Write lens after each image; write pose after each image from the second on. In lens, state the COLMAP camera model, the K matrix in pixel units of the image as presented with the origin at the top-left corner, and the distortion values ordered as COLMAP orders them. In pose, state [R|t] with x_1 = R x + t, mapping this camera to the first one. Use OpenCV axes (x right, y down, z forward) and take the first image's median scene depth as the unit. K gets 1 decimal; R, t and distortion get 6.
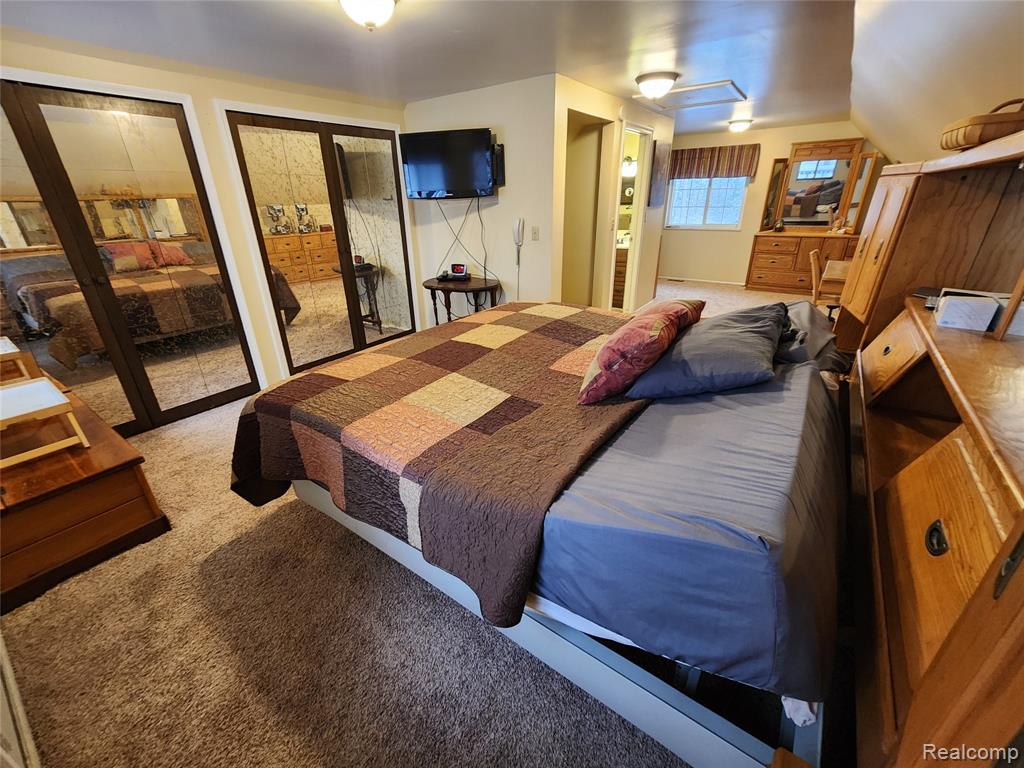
lens RADIAL K [[420.6, 0, 508.6], [0, 420.6, 383.5], [0, 0, 1]] dist [0.000599, -0.000088]
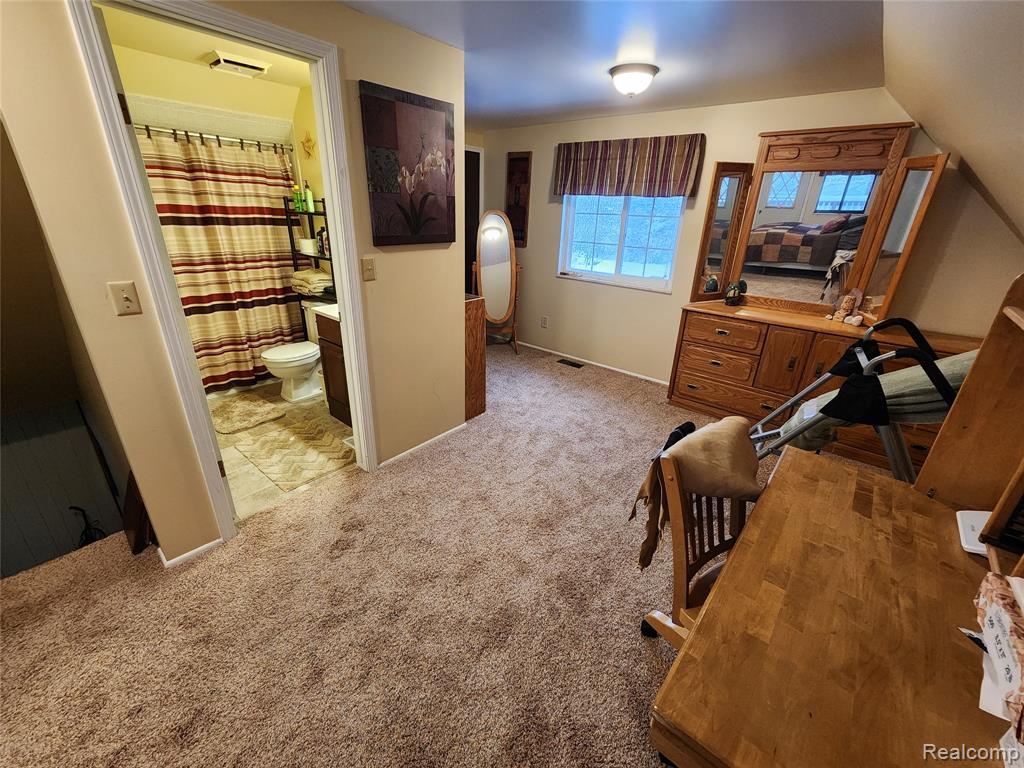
lens RADIAL K [[420.6, 0, 508.6], [0, 420.6, 383.5], [0, 0, 1]] dist [0.000599, -0.000088]
pose [[0.995628, 0.081633, -0.045400, 0.393364], [-0.082891, 0.996205, -0.026550, -0.224061], [0.043060, 0.030197, 0.998616, 0.466604]]
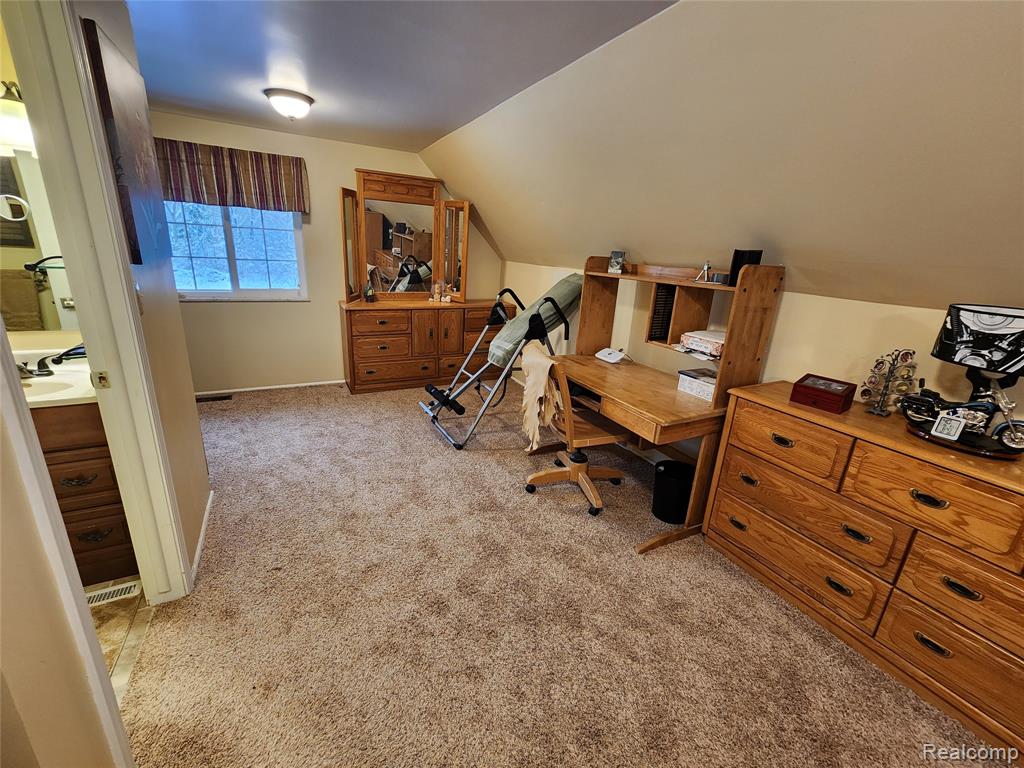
lens RADIAL K [[420.6, 0, 508.6], [0, 420.6, 383.5], [0, 0, 1]] dist [0.000599, -0.000088]
pose [[0.438669, -0.224446, 0.870169, 0.137797], [0.307829, 0.947256, 0.089147, -0.229390], [-0.844281, 0.228757, 0.484623, 0.526003]]
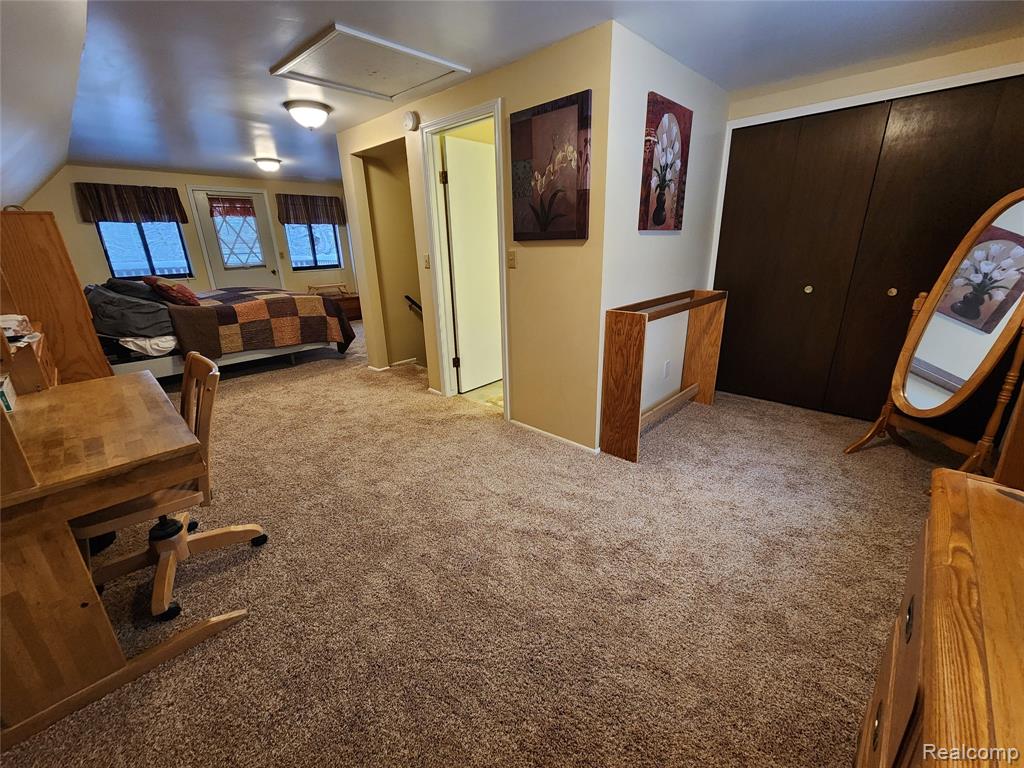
lens RADIAL K [[420.6, 0, 508.6], [0, 420.6, 383.5], [0, 0, 1]] dist [0.000599, -0.000088]
pose [[-0.143164, 0.342451, -0.928564, 0.704294], [-0.381940, 0.846431, 0.371048, -0.365849], [0.913031, 0.407776, 0.009618, 0.841248]]
